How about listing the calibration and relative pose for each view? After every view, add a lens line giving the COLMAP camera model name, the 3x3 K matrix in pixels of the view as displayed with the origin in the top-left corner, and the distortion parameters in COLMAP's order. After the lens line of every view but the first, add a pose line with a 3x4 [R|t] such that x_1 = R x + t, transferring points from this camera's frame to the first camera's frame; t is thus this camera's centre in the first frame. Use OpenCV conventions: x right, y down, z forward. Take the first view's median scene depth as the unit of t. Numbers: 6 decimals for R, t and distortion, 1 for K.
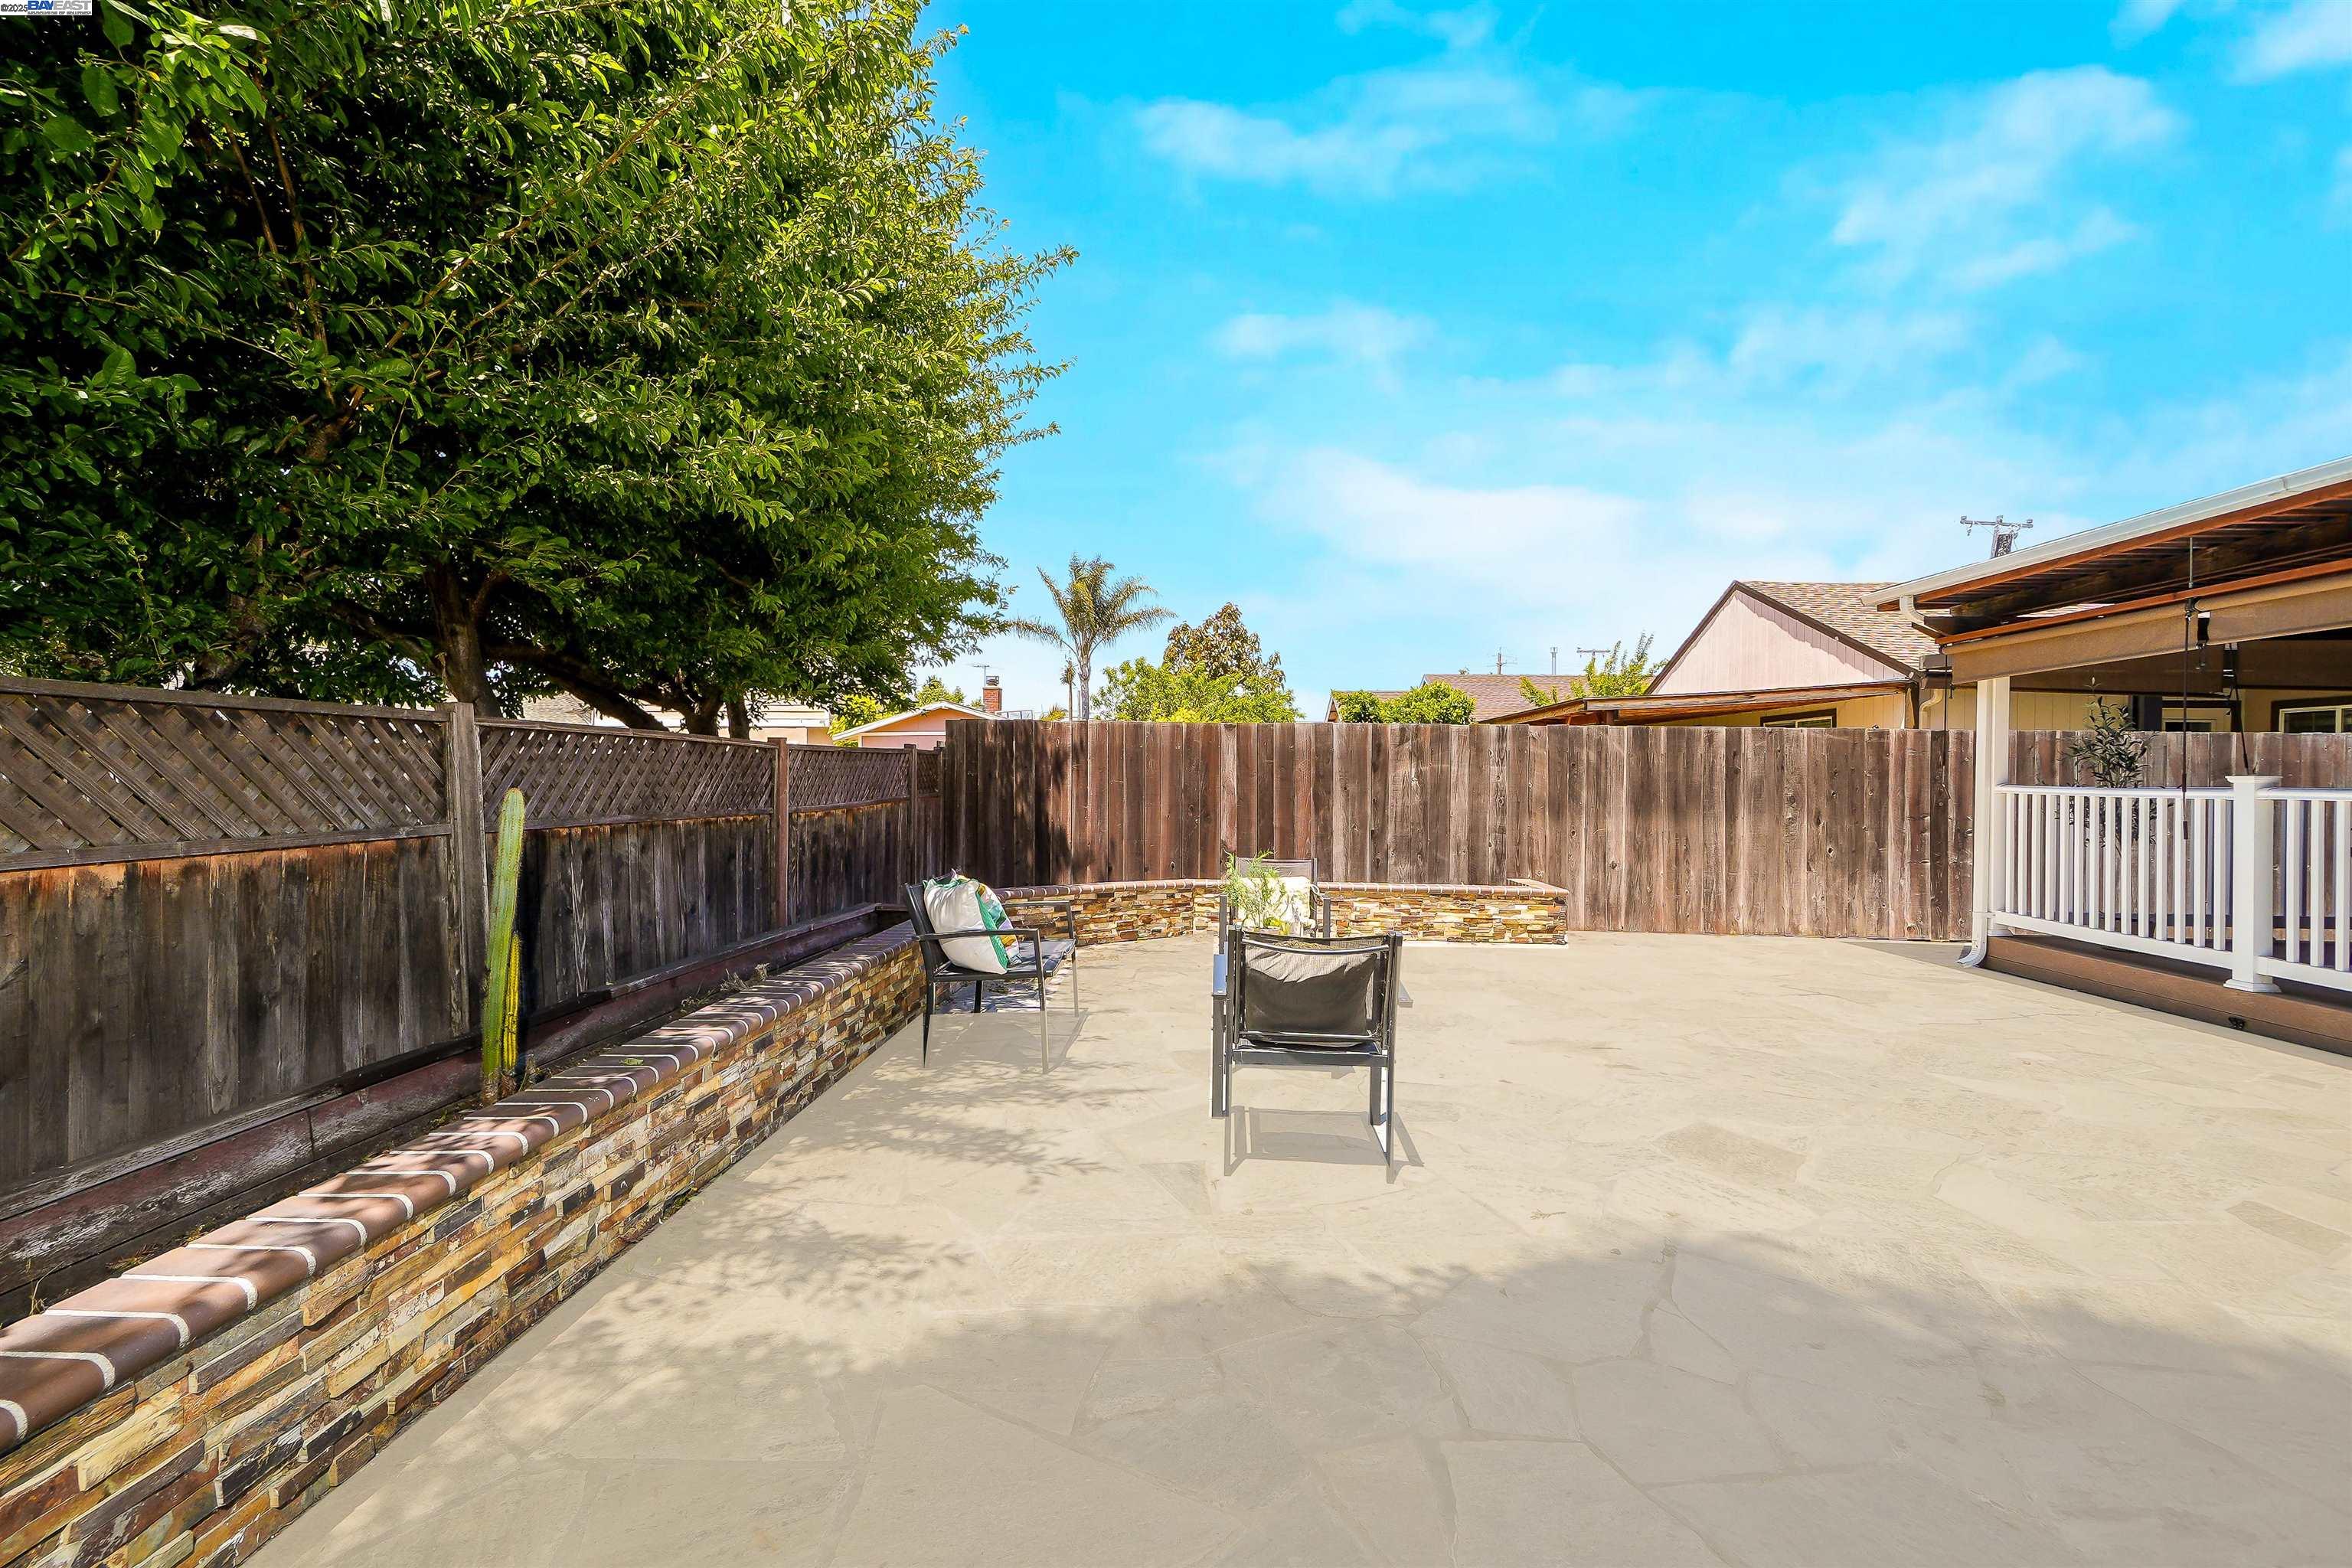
lens RADIAL K [[1032.6, 0, 1178.0], [0, 1032.6, 787.5], [0, 0, 1]] dist [0.002859, -0.000023]
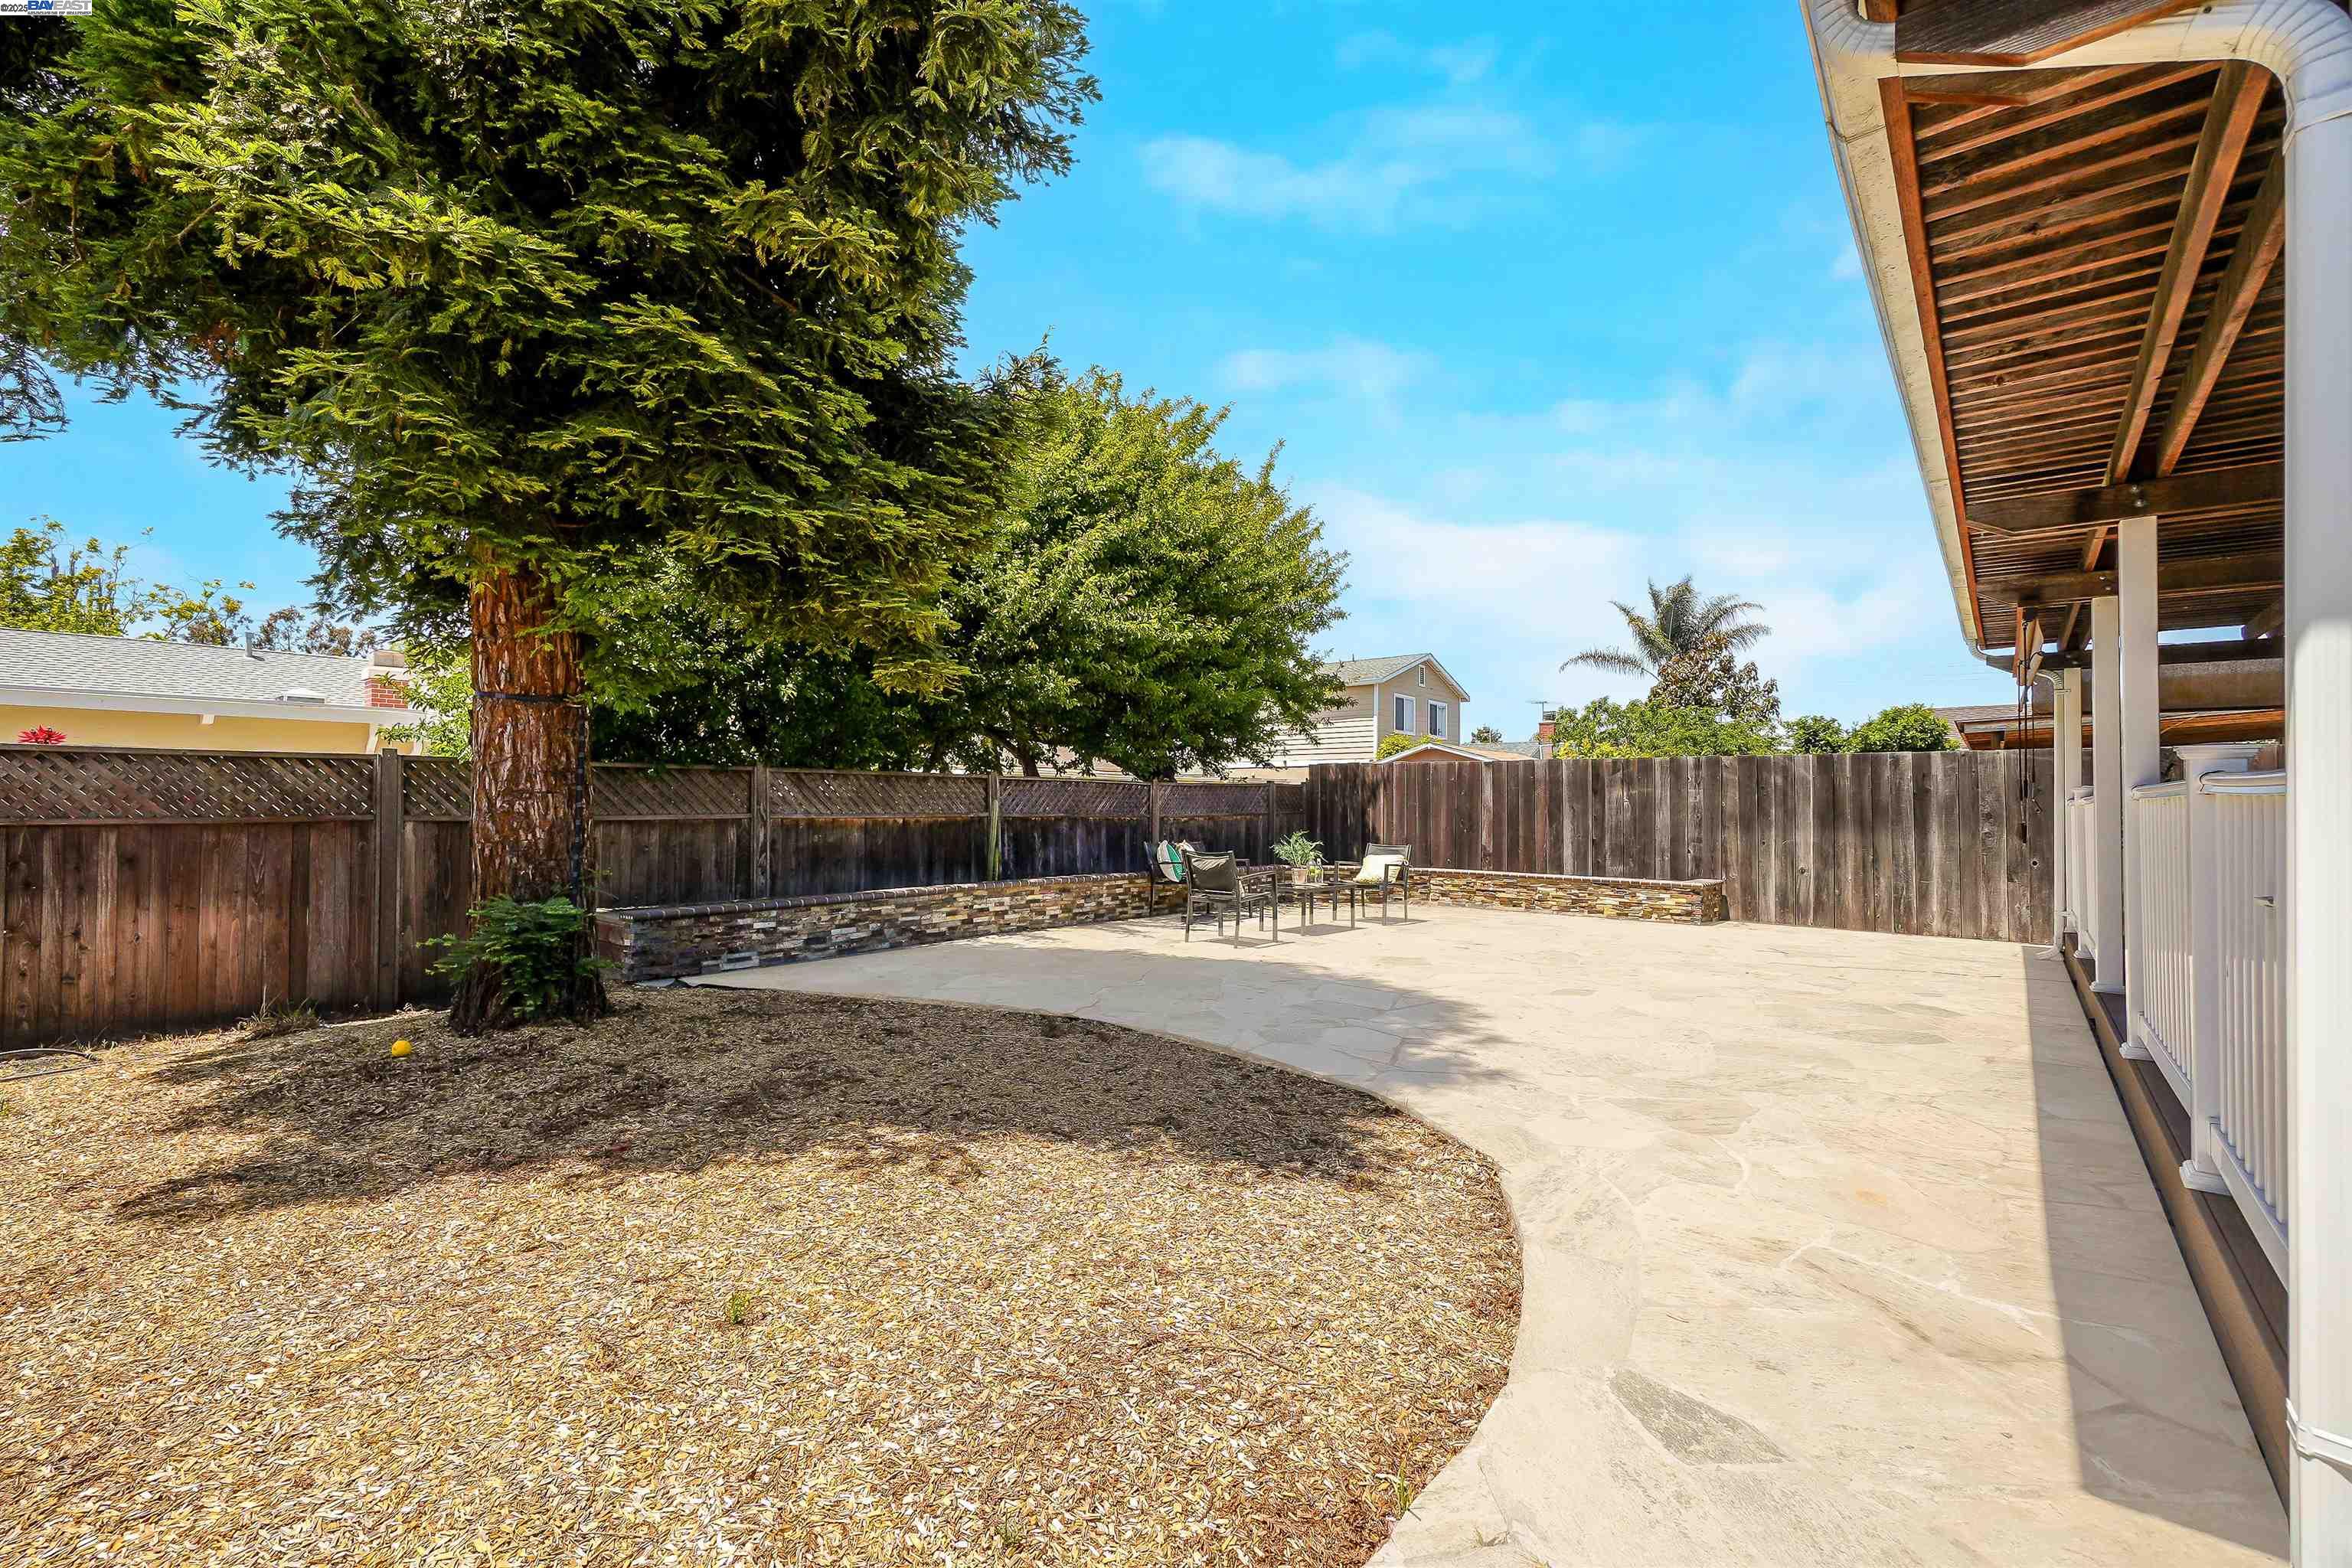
lens RADIAL K [[1032.6, 0, 1167.1], [0, 1032.6, 787.7], [0, 0, 1]] dist [0.002859, -0.000023]
pose [[0.814496, -0.014178, -0.579996, 0.518867], [-0.004123, 0.999535, -0.030223, 0.018305], [0.580154, 0.027008, 0.814059, -0.402360]]
